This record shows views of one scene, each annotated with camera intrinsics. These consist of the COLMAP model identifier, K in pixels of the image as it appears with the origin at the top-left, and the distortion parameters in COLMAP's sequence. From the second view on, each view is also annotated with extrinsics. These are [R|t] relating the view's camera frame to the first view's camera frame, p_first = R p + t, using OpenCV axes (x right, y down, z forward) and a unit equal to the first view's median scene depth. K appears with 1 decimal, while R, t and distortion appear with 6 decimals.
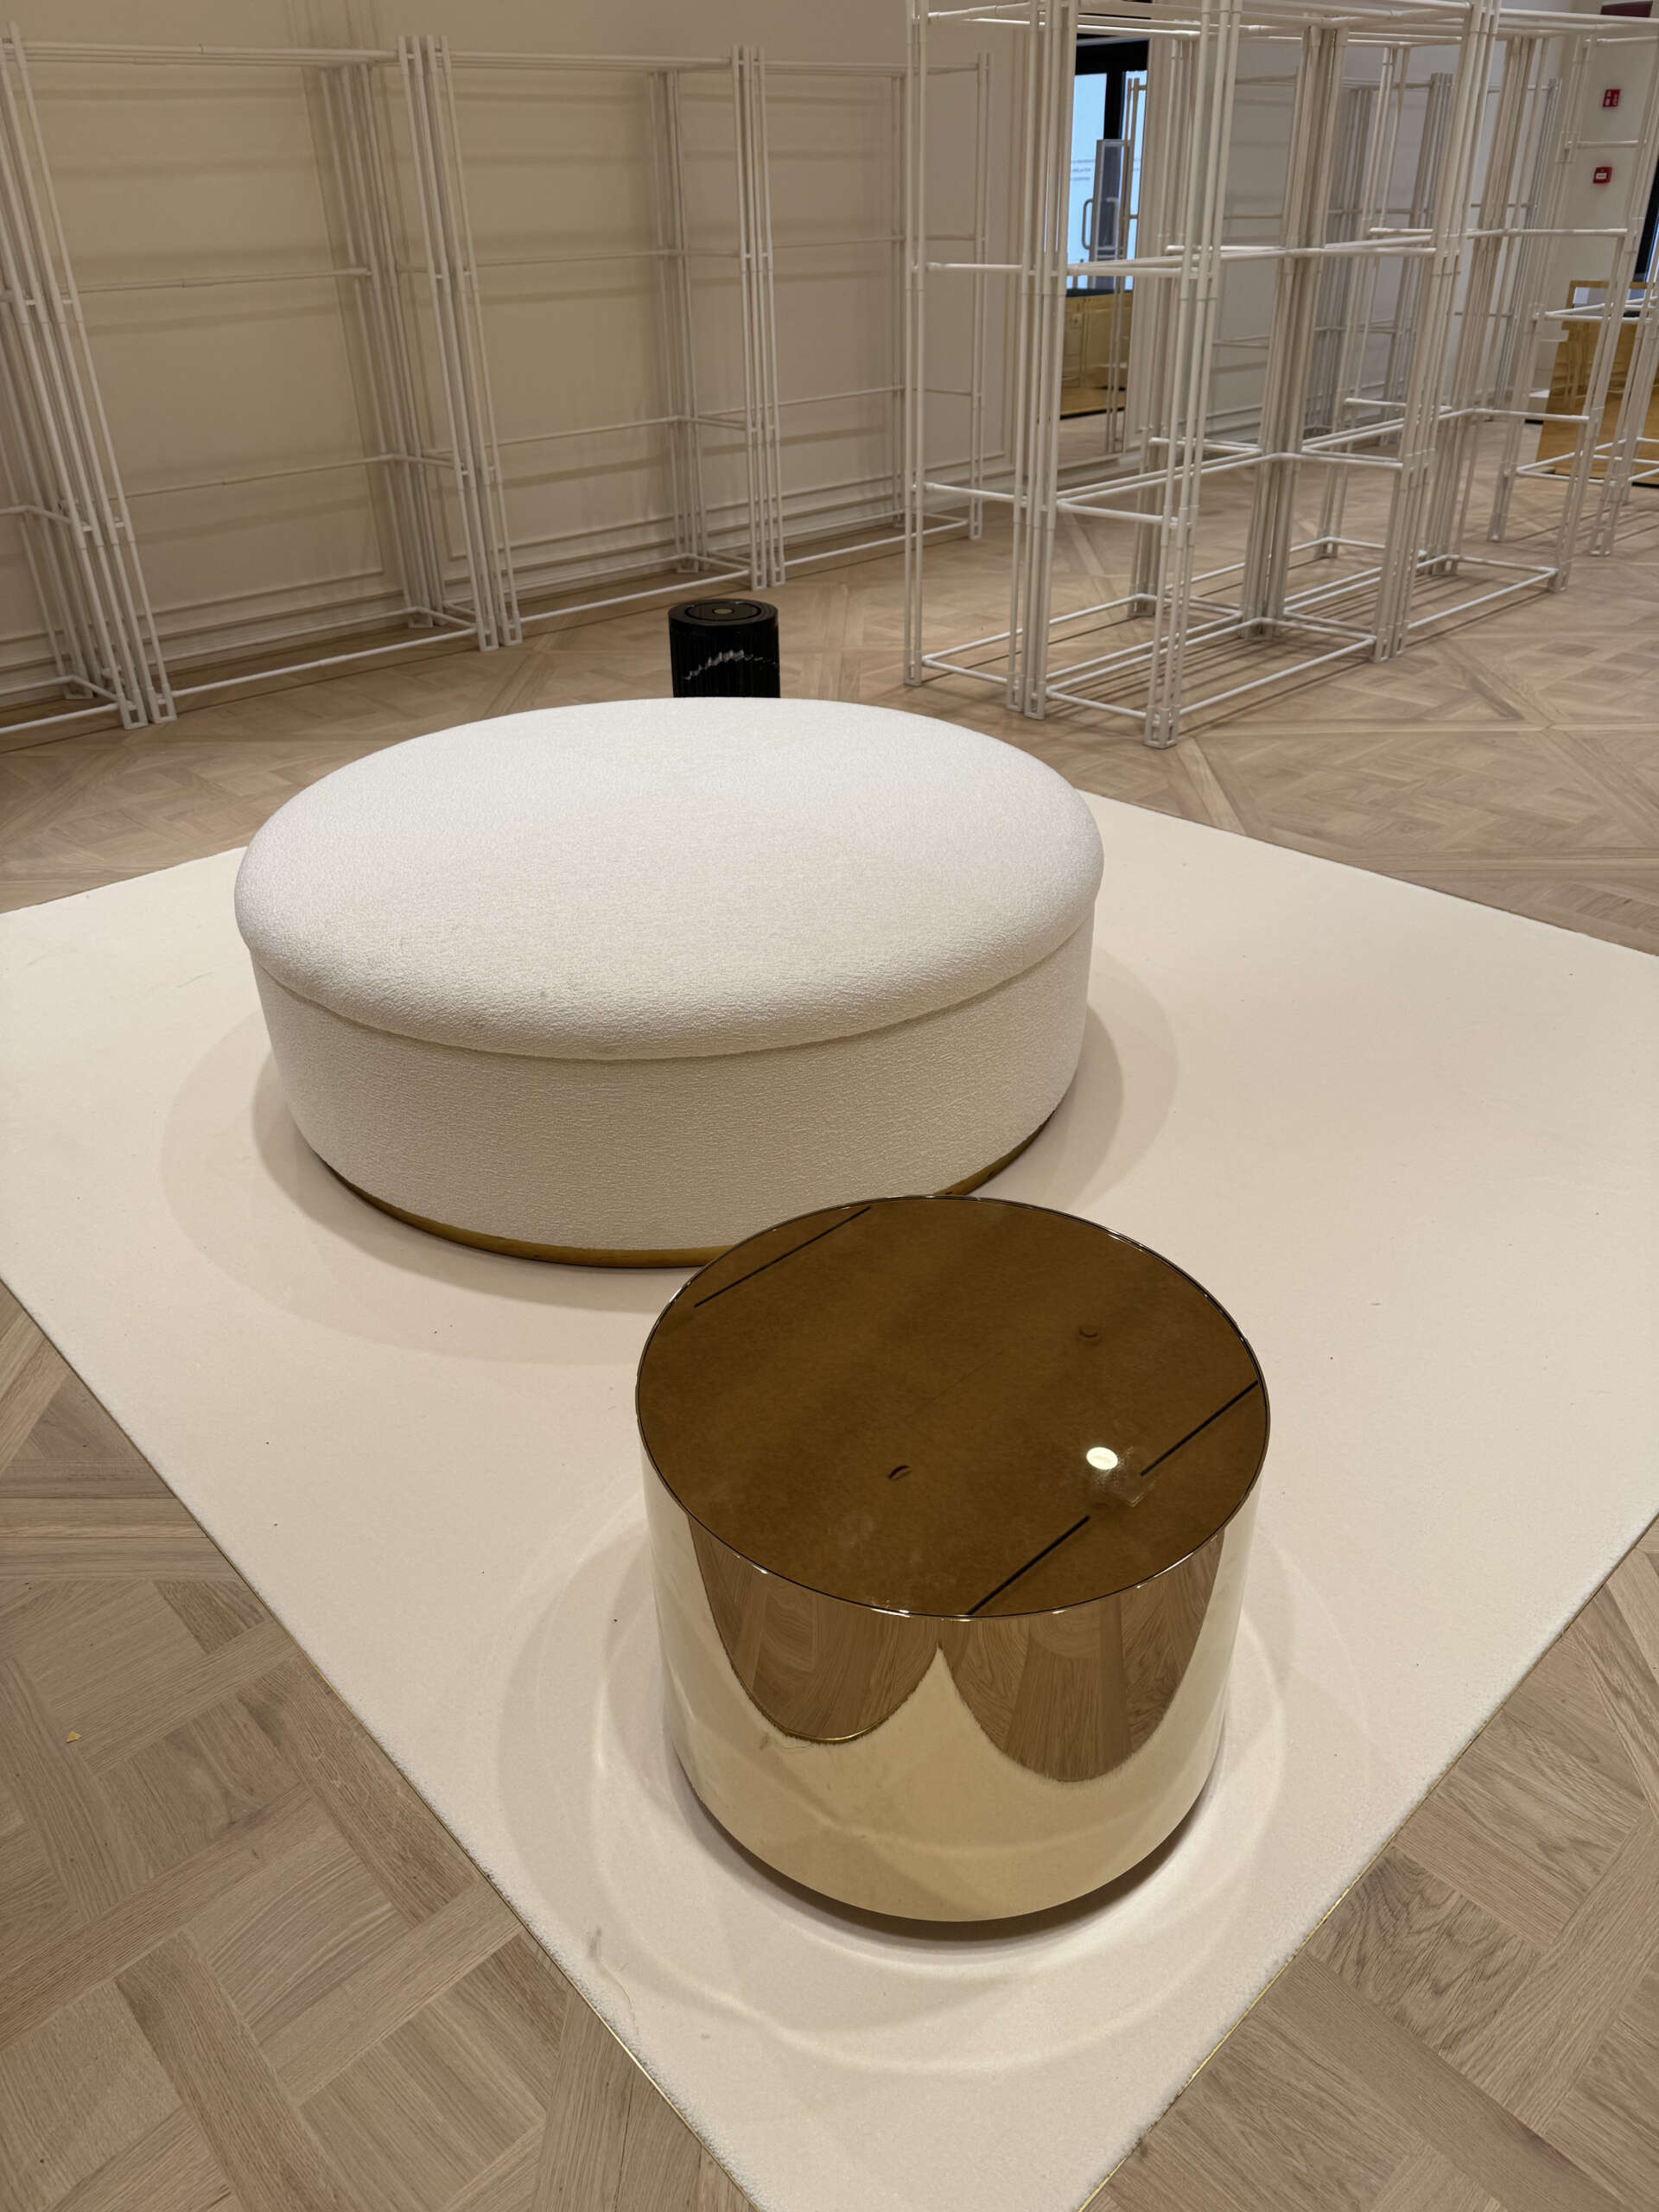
lens RADIAL K [[1572.4, 0, 828.2], [0, 1572.4, 1104.6], [0, 0, 1]] dist [0.004772, 0.000247]
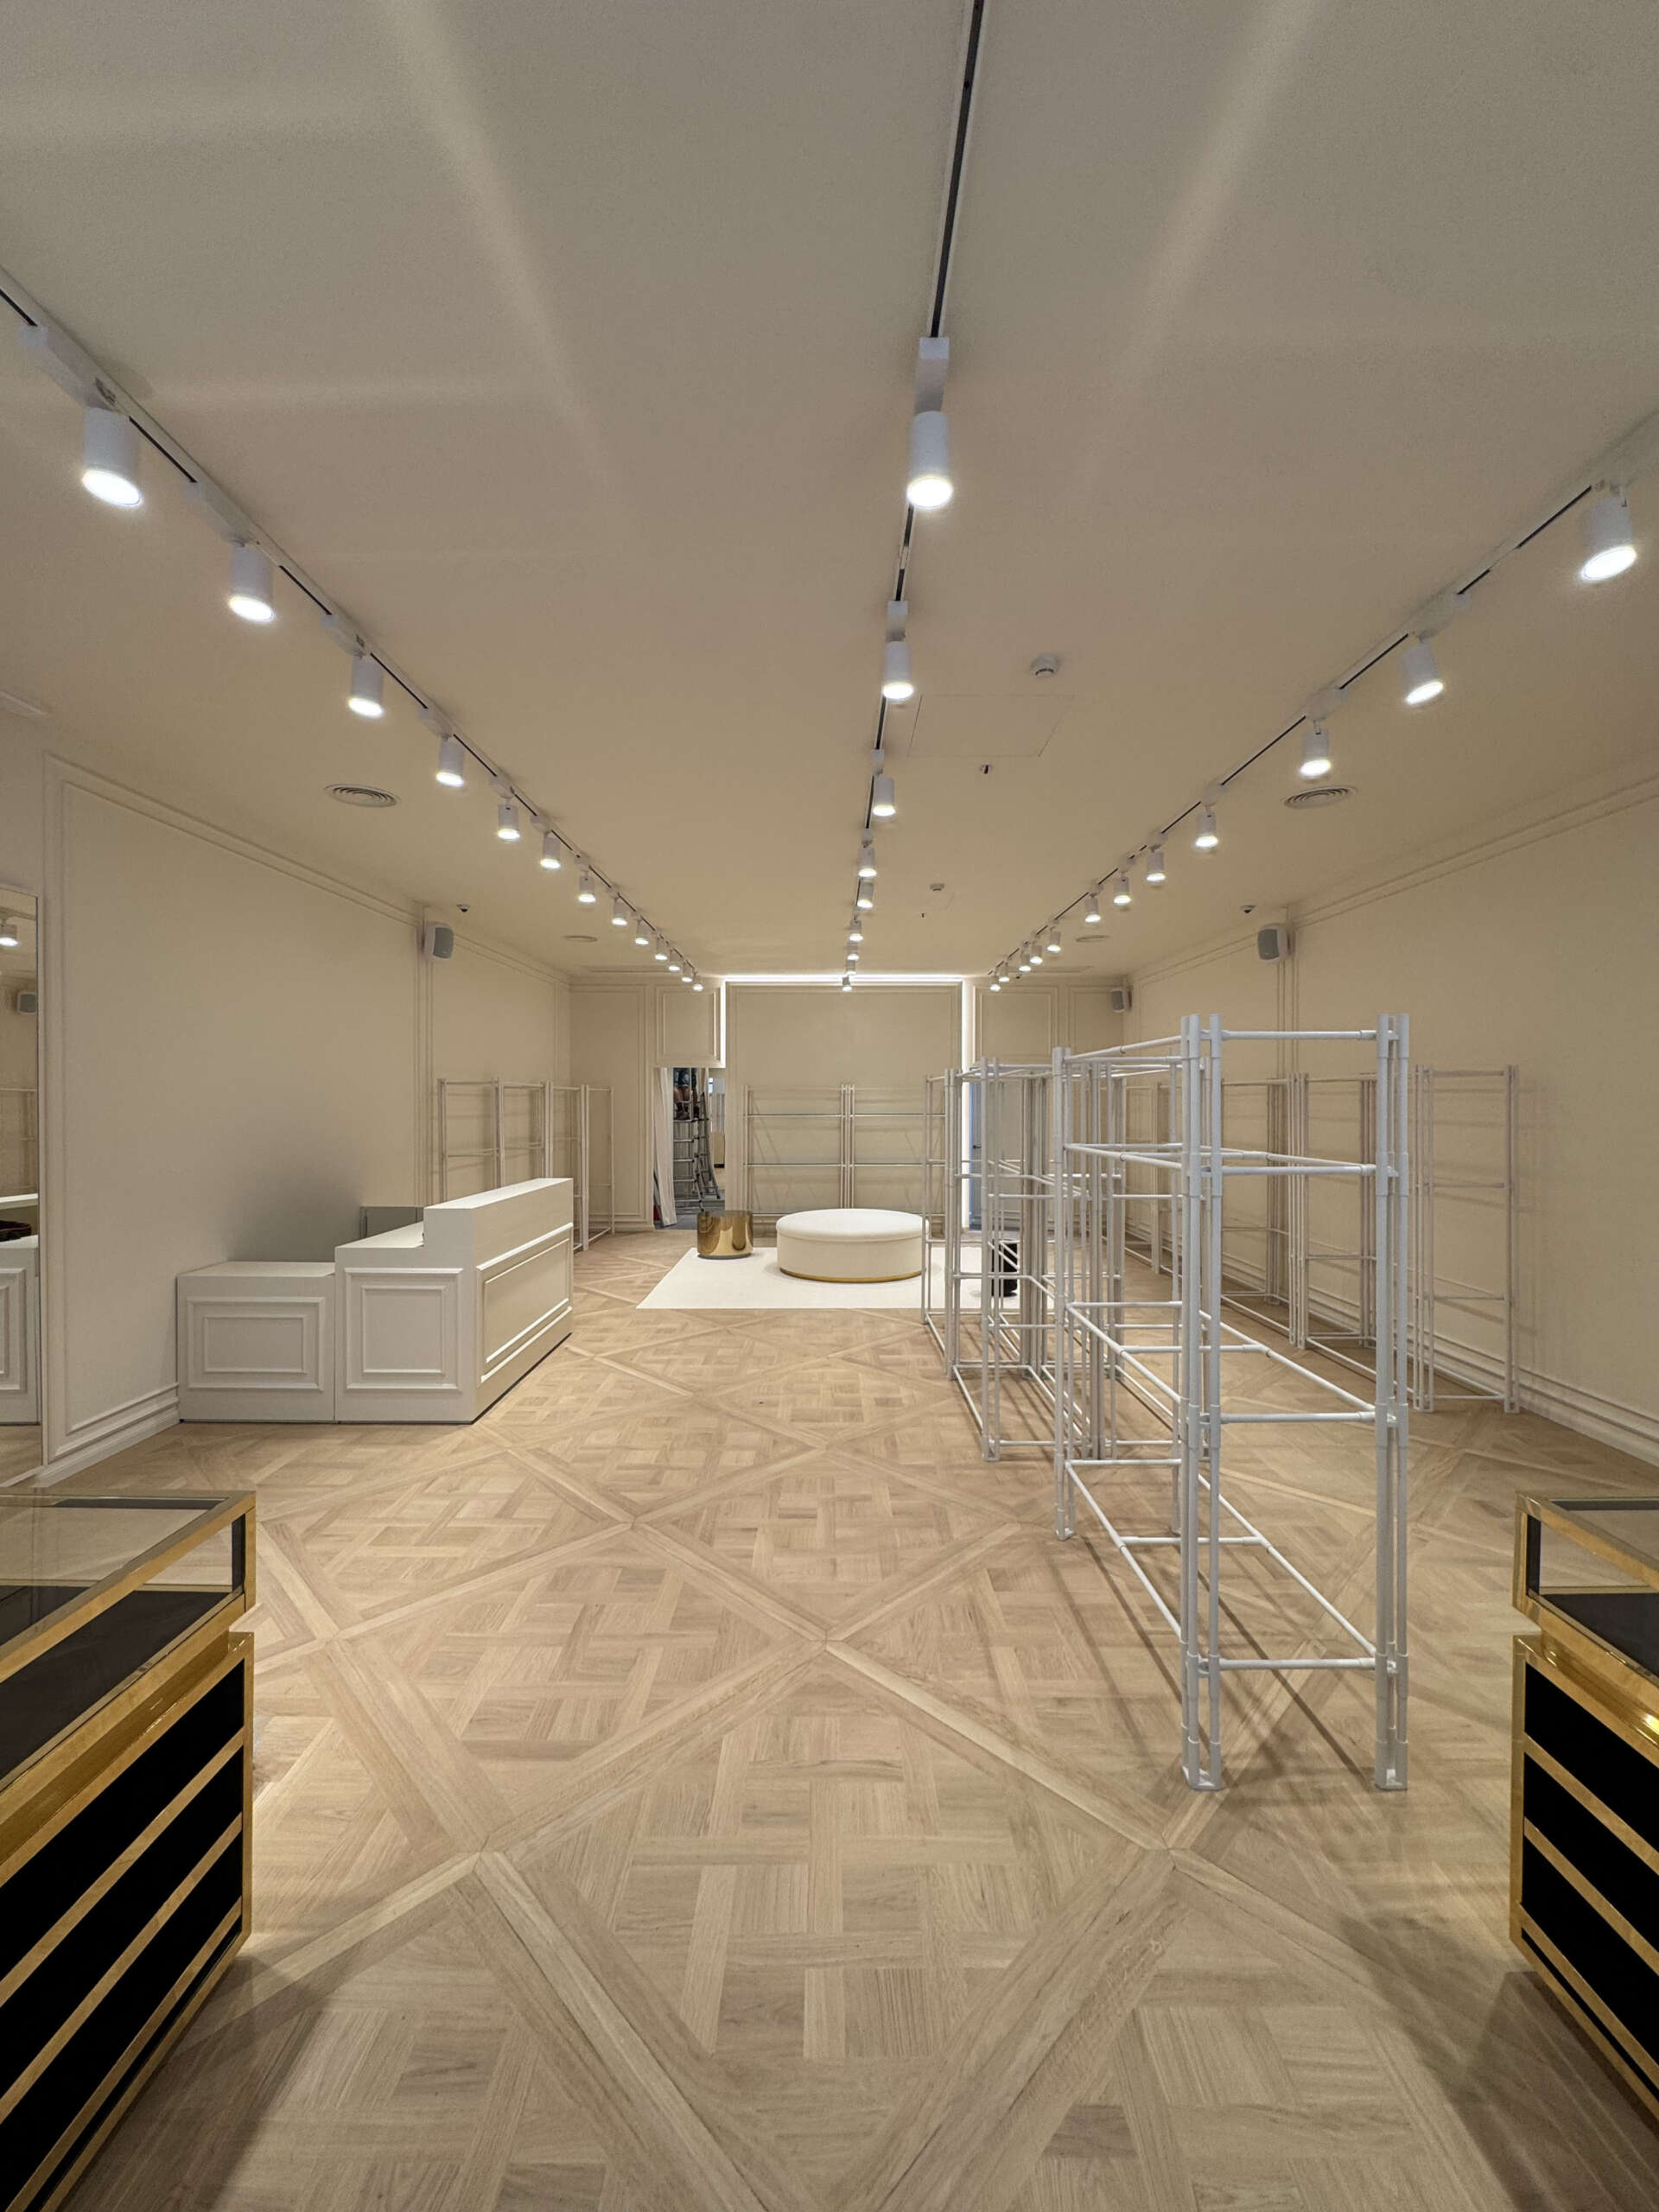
lens RADIAL K [[885.8, 0, 817.6], [0, 885.8, 1106.3], [0, 0, 1]] dist [-0.005380, 0.000094]
pose [[-0.693829, 0.024300, -0.719730, 1.303770], [-0.352211, 0.860288, 0.368581, -0.958867], [0.628131, 0.509229, -0.588334, 1.492673]]
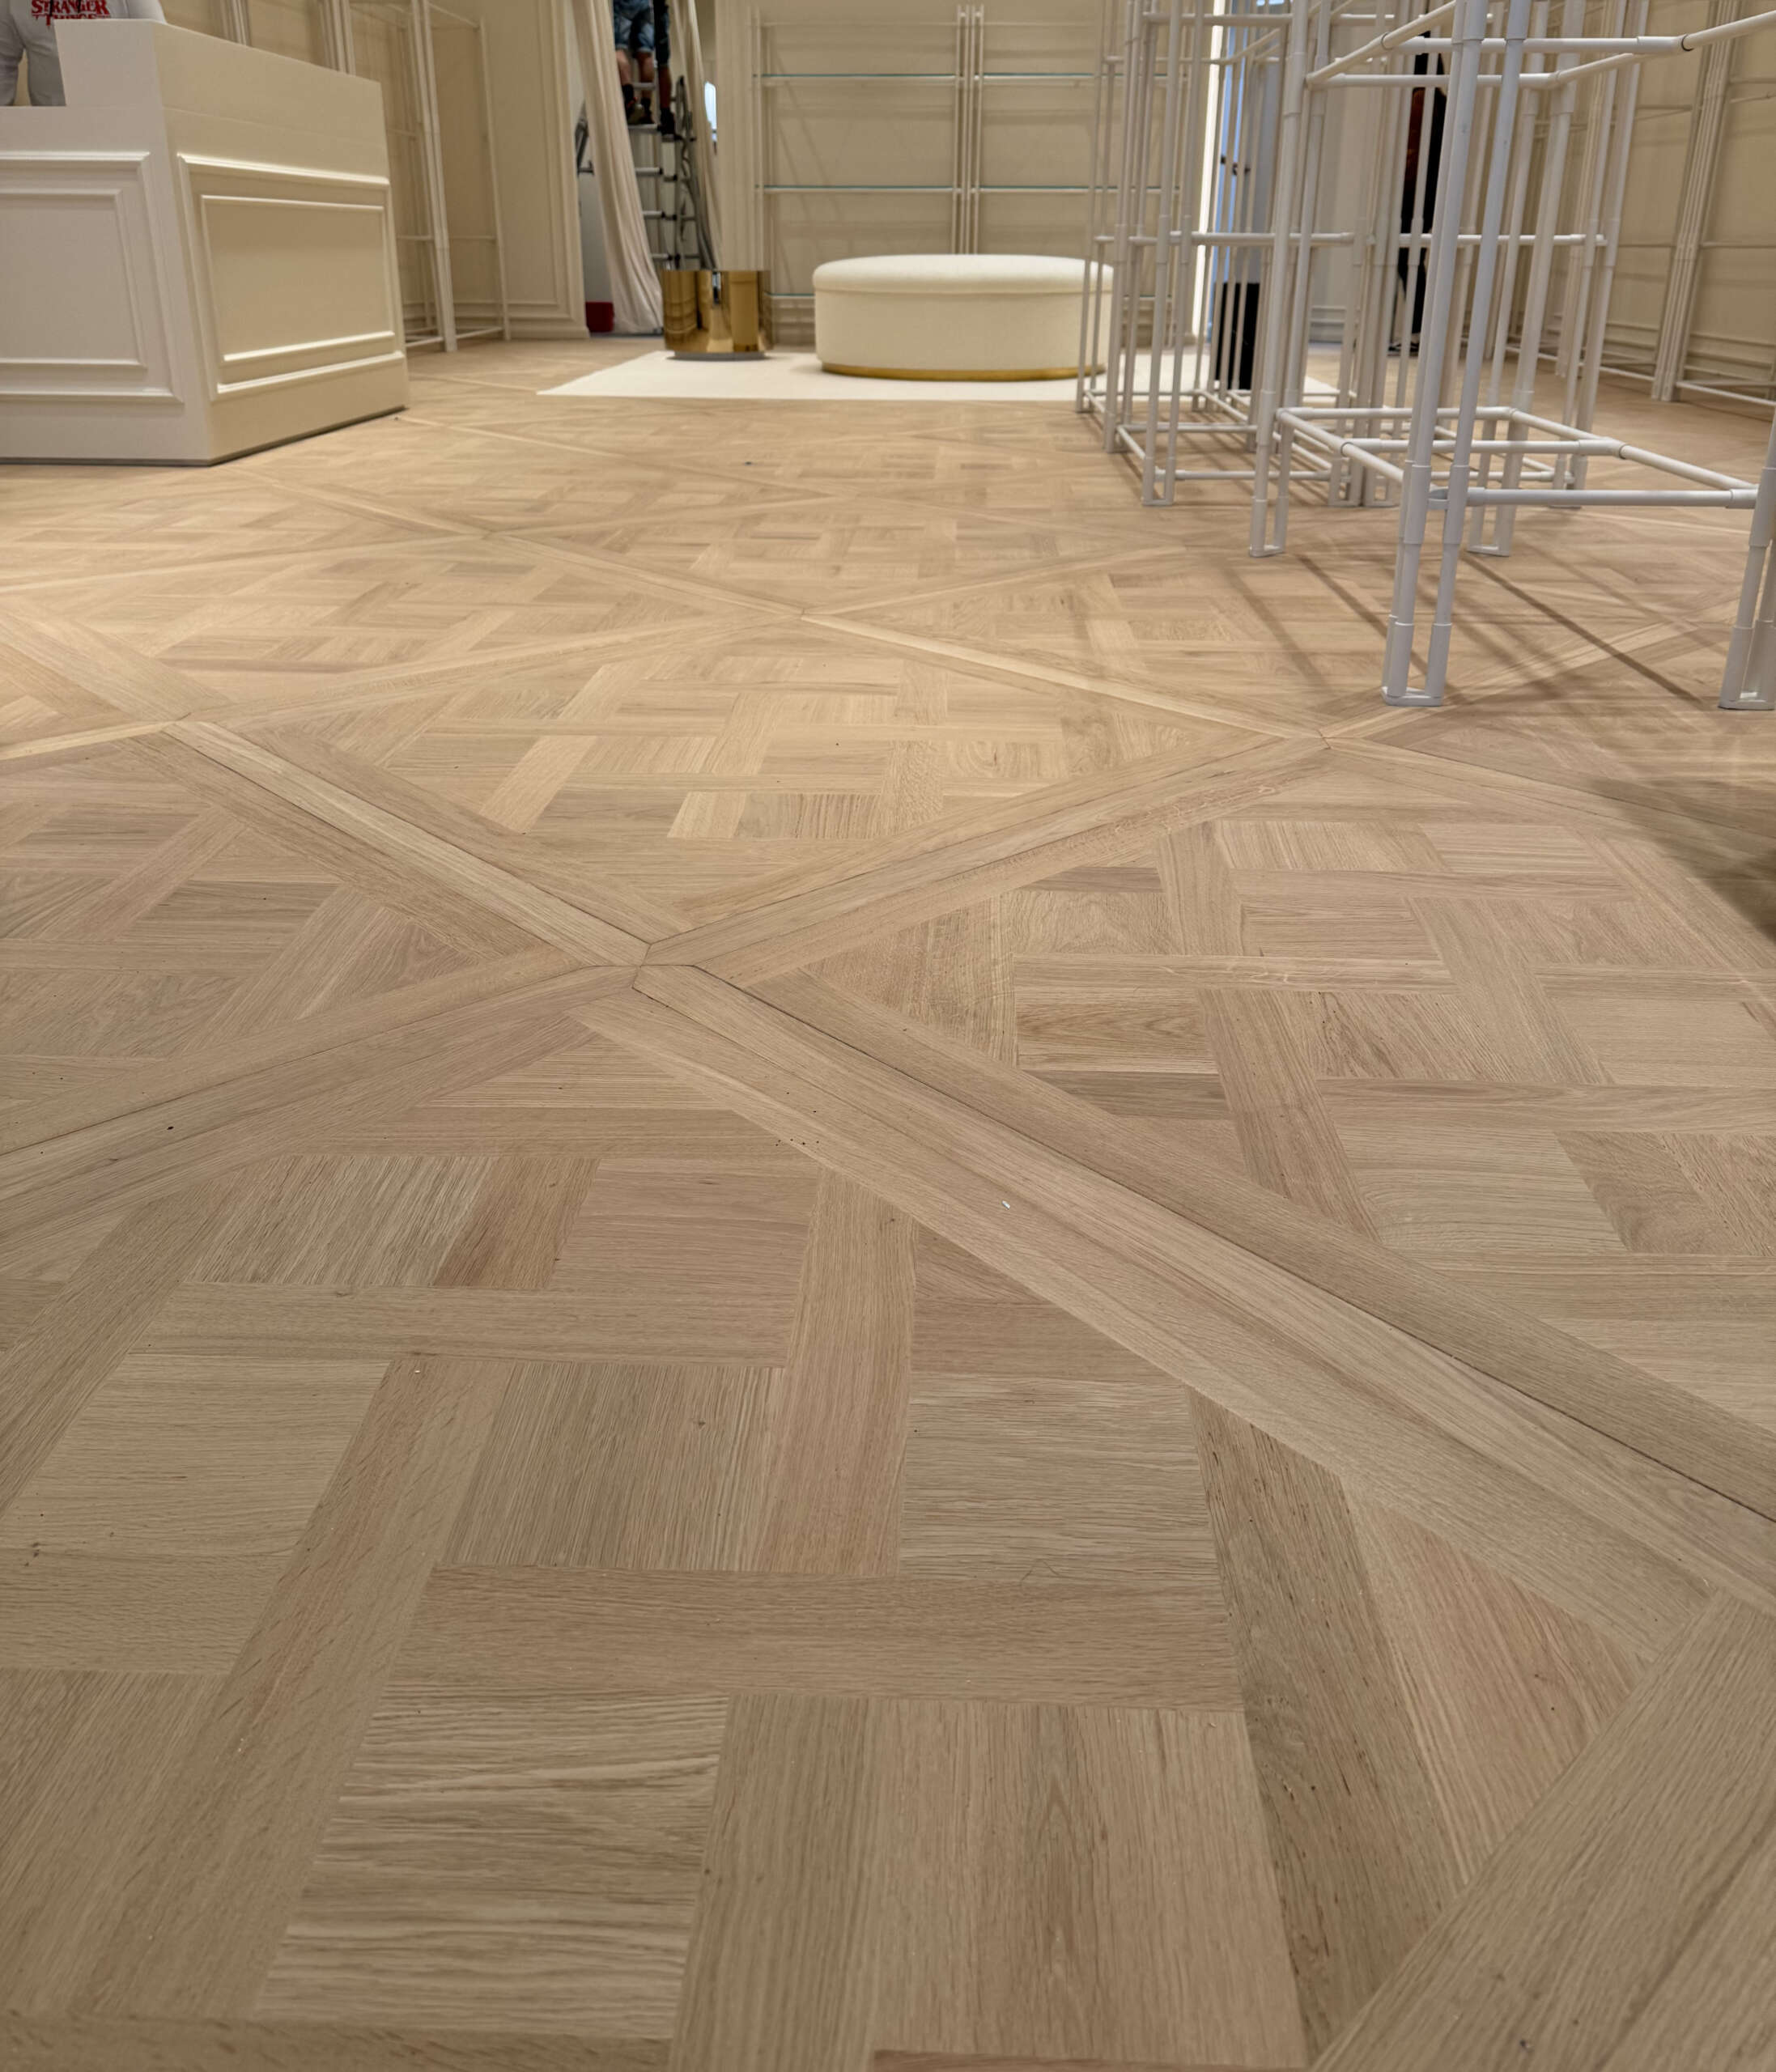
lens RADIAL K [[1689.6, 0, 878.8], [0, 1689.6, 846.9], [0, 0, 1]] dist [0.078774, -0.040059]
pose [[-0.722484, 0.246364, -0.646004, 1.302374], [-0.340864, 0.685989, 0.642831, -0.808984], [0.601522, 0.684634, -0.411640, 1.666550]]
